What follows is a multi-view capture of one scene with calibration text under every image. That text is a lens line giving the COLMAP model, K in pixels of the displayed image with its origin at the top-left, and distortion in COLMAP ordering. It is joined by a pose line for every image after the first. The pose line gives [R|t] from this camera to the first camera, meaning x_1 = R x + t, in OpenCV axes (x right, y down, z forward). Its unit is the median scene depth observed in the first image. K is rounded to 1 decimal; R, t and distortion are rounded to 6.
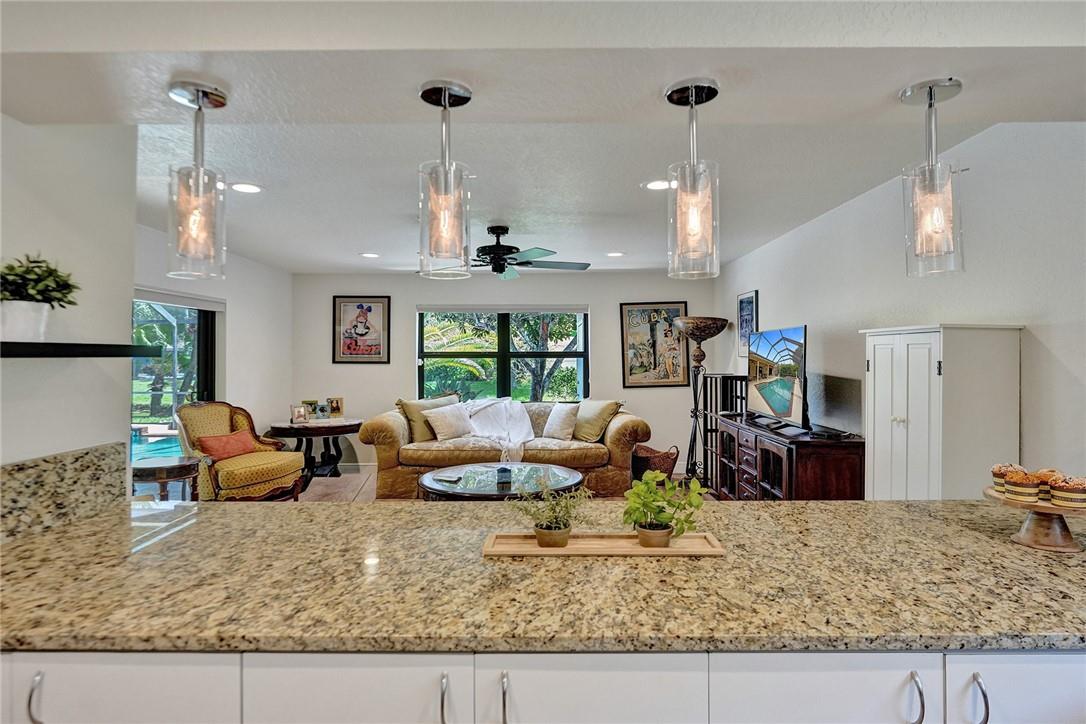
lens RADIAL K [[607.2, 0, 544.1], [0, 607.2, 346.9], [0, 0, 1]] dist [-0.008516, -0.000210]
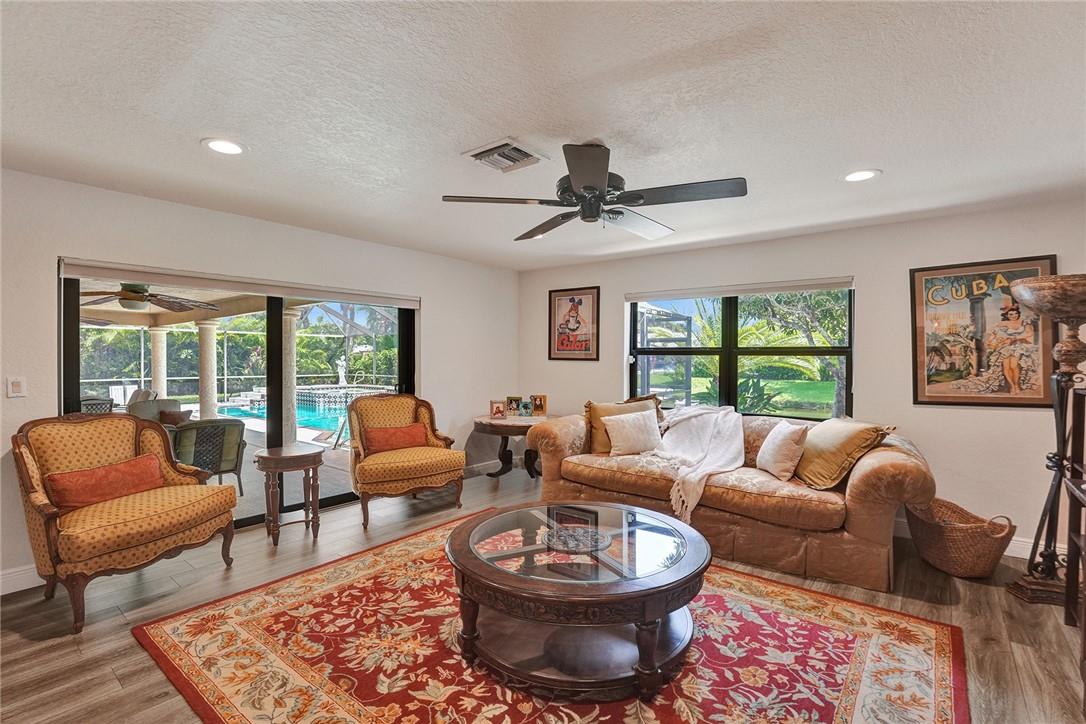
lens RADIAL K [[497.8, 0, 542.0], [0, 497.8, 361.5], [0, 0, 1]] dist [-0.026346, 0.000850]
pose [[0.785514, 0.012774, -0.618712, 0.176579], [0.003199, 0.999690, 0.024702, 0.012398], [0.618836, -0.021383, 0.785229, 0.450327]]
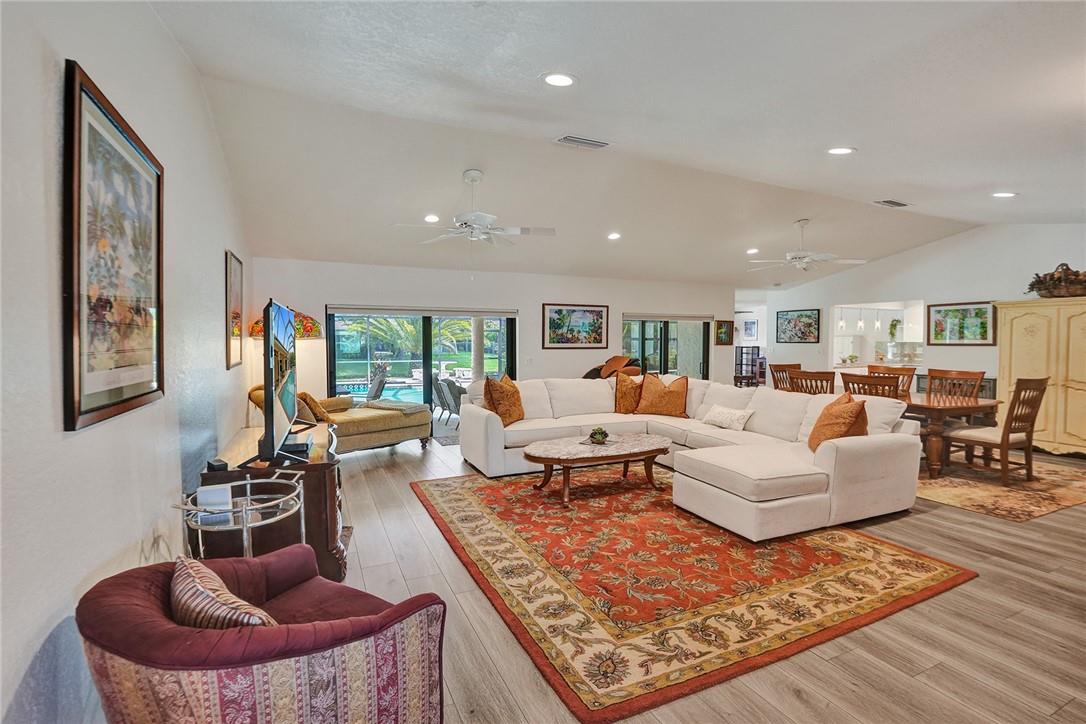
lens RADIAL K [[494.8, 0, 542.7], [0, 494.8, 357.8], [0, 0, 1]] dist [-0.019276, -0.000044]
pose [[0.903672, -0.011205, 0.428079, -1.799038], [-0.009941, 0.998839, 0.047129, -0.004241], [-0.428110, -0.046845, 0.902512, -0.890144]]
